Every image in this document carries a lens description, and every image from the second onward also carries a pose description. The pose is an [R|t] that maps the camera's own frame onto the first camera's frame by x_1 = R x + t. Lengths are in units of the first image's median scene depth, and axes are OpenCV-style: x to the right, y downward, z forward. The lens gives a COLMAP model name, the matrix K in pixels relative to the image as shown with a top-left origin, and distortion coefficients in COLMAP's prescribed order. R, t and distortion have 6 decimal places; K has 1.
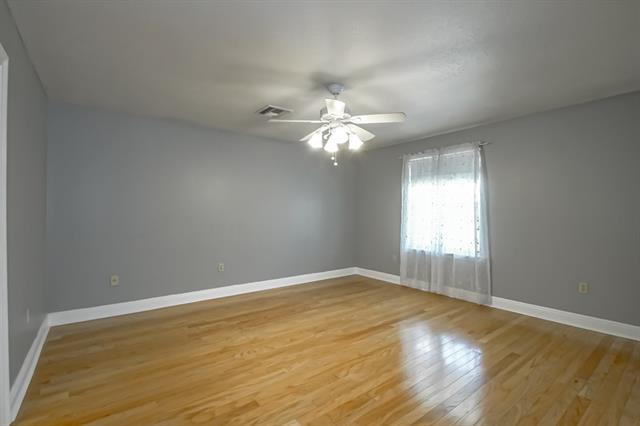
lens RADIAL K [[291.4, 0, 320.3], [0, 291.4, 214.3], [0, 0, 1]] dist [-0.012033, -0.000831]
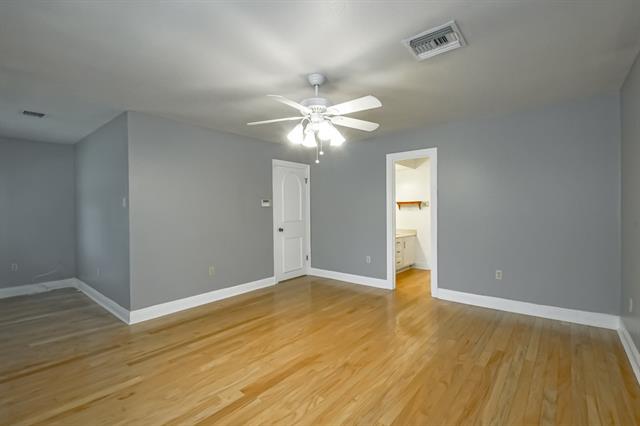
lens RADIAL K [[291.4, 0, 319.5], [0, 291.4, 209.8], [0, 0, 1]] dist [-0.012033, -0.000831]
pose [[-0.976291, 0.011512, -0.216156, 0.233706], [0.010362, 0.999925, 0.006455, -0.020416], [0.216214, 0.004062, -0.976337, 1.799272]]
